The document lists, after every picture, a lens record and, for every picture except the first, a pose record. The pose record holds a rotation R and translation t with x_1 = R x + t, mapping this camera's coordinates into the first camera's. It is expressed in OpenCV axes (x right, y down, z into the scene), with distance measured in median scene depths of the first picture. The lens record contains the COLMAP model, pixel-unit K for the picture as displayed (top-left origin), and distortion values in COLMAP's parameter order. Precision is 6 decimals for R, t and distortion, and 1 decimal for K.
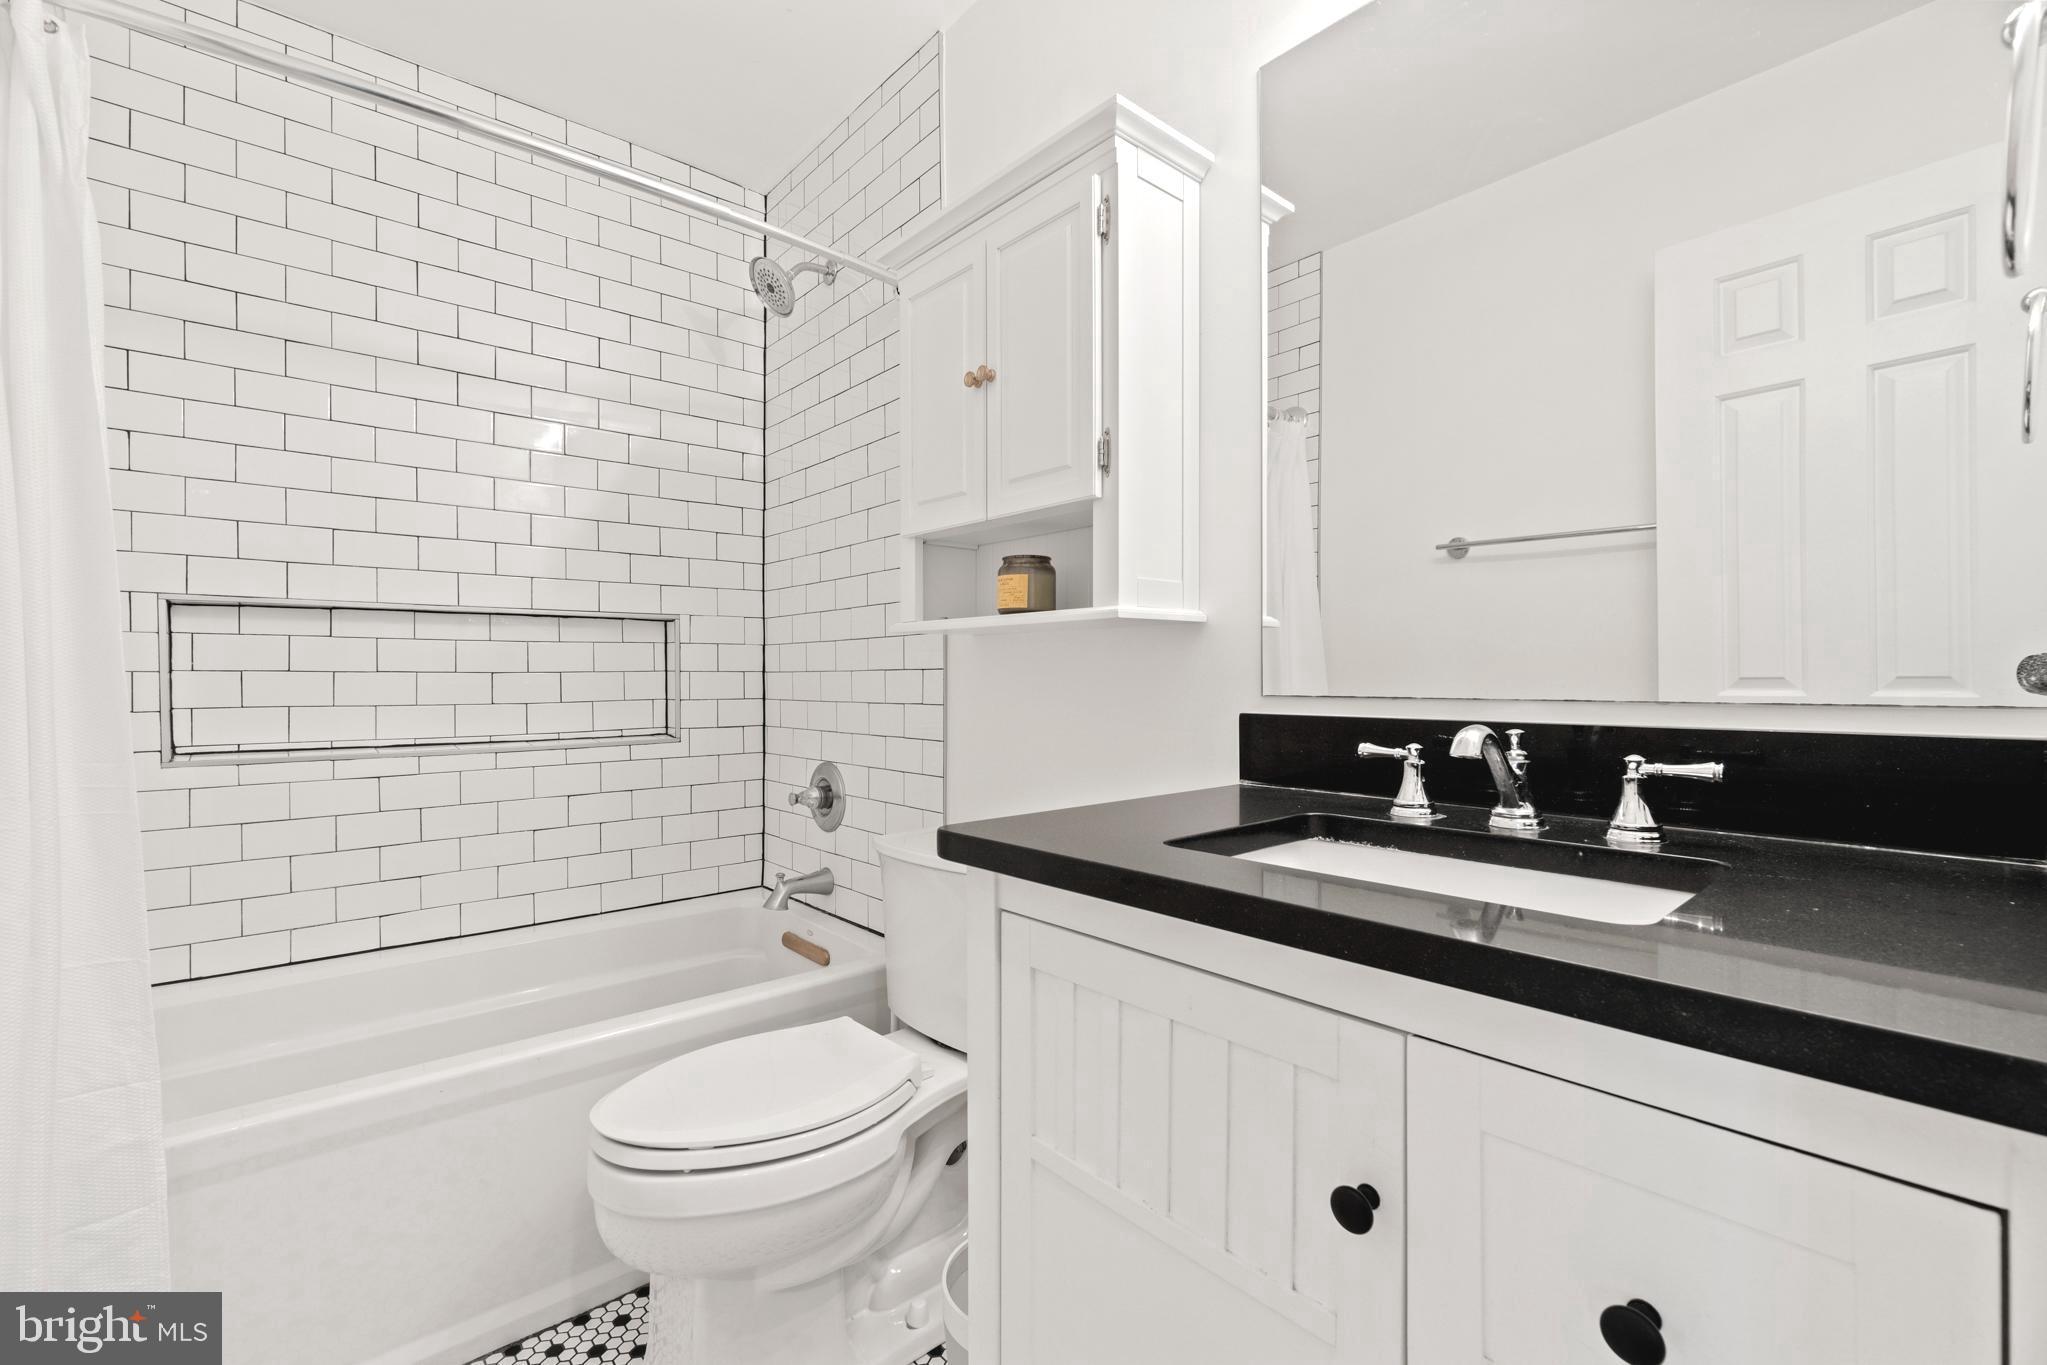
lens RADIAL K [[889.7, 0, 1023.5], [0, 889.7, 682.5], [0, 0, 1]] dist [-0.000265, 0.000428]
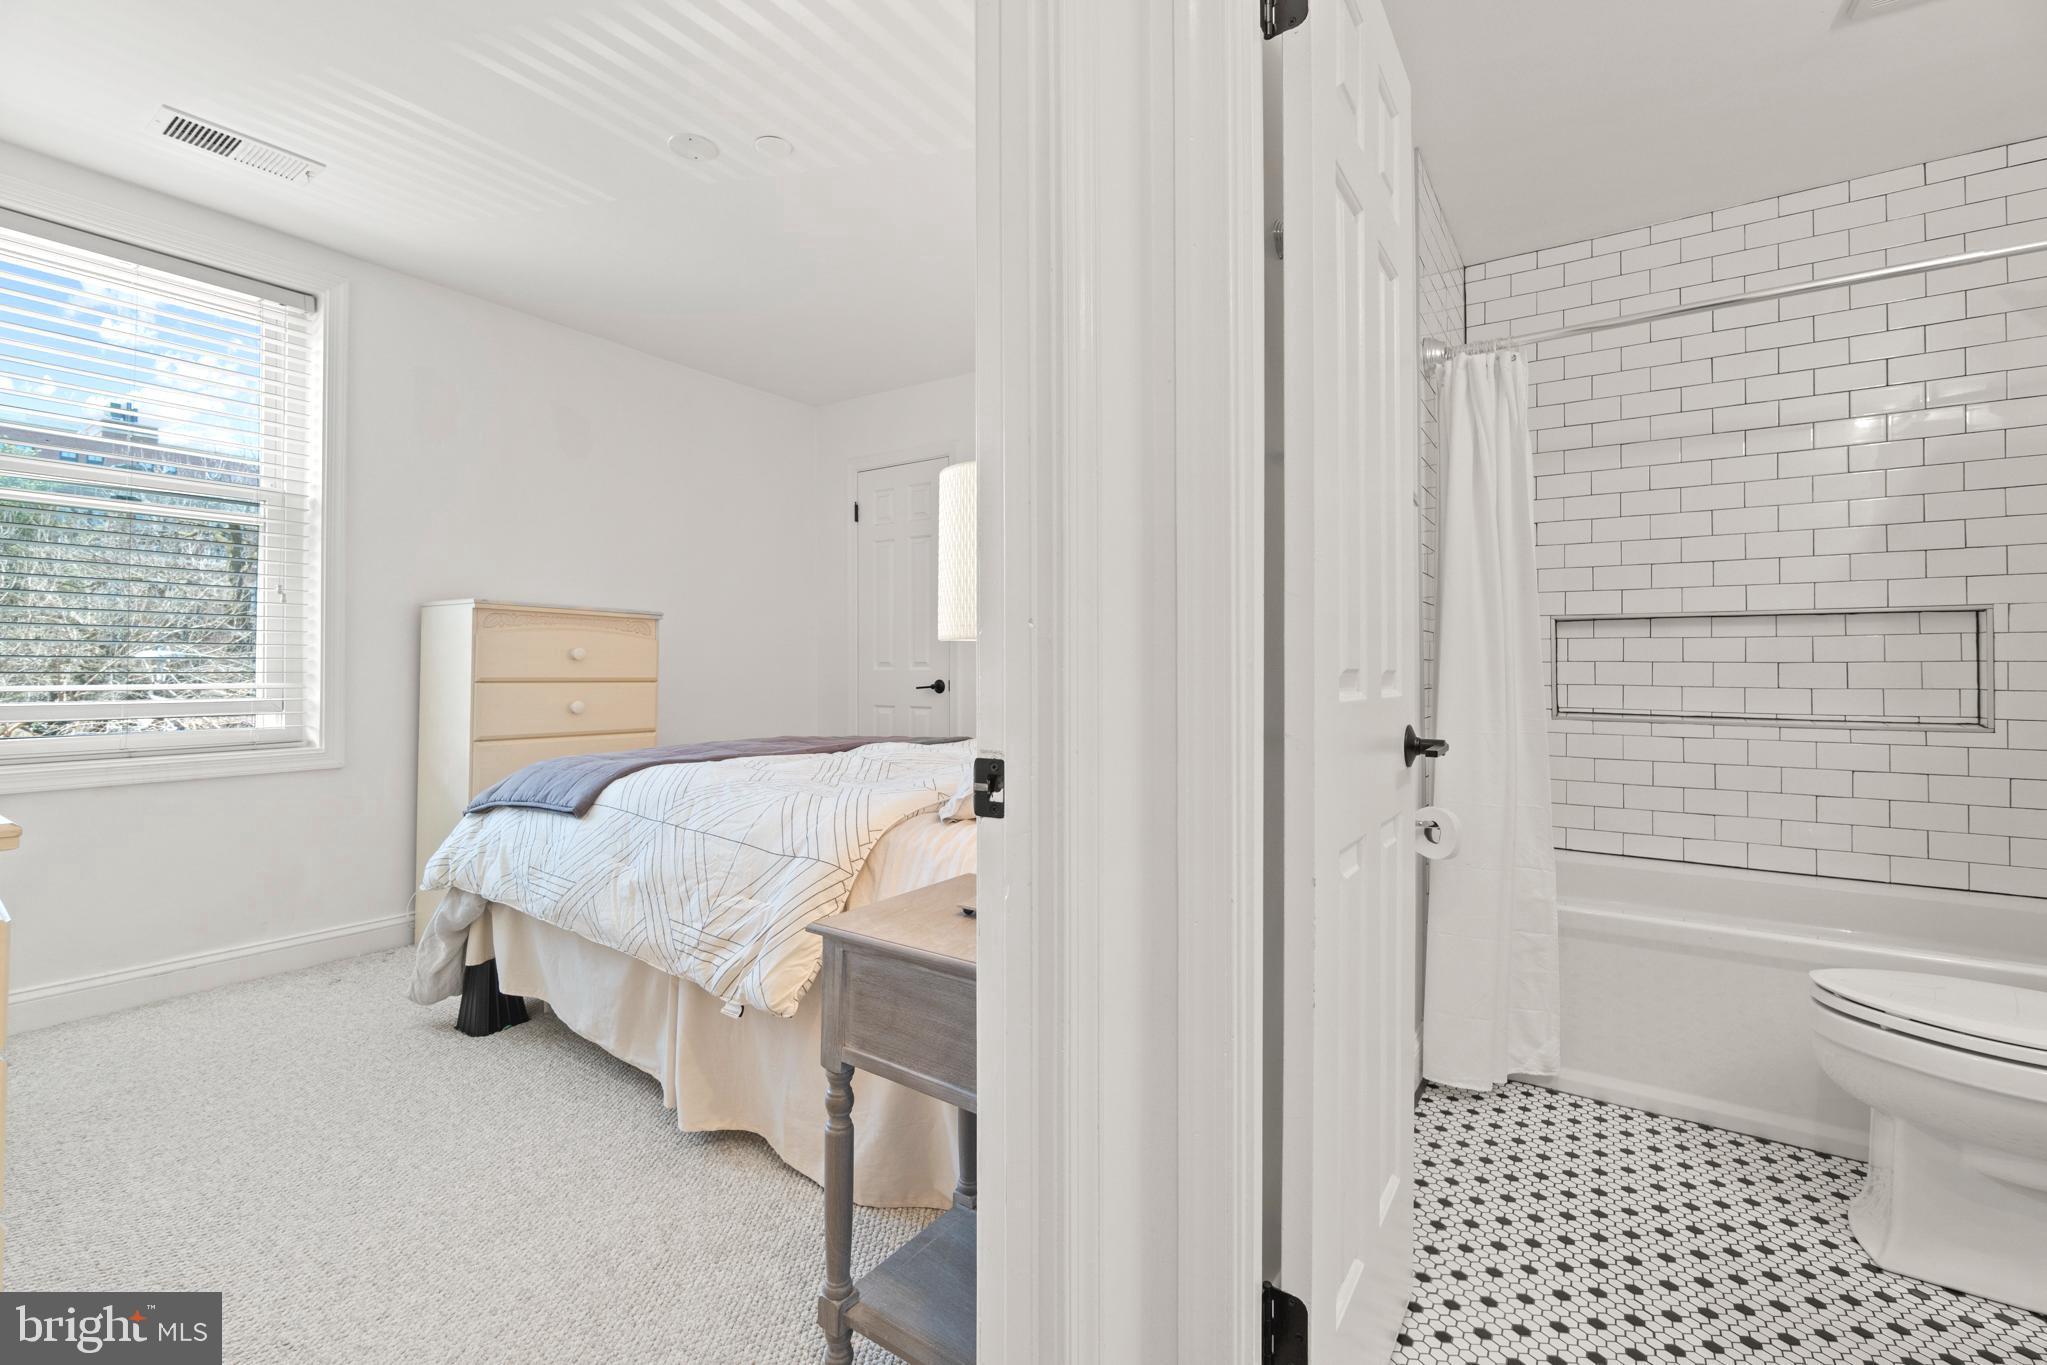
lens RADIAL K [[859.8, 0, 1027.2], [0, 859.8, 654.0], [0, 0, 1]] dist [-0.000914, -0.000135]
pose [[0.257751, -0.007830, -0.966180, 0.288590], [-0.008870, 0.999906, -0.010470, -0.001301], [0.966171, 0.011268, 0.257657, -0.315633]]
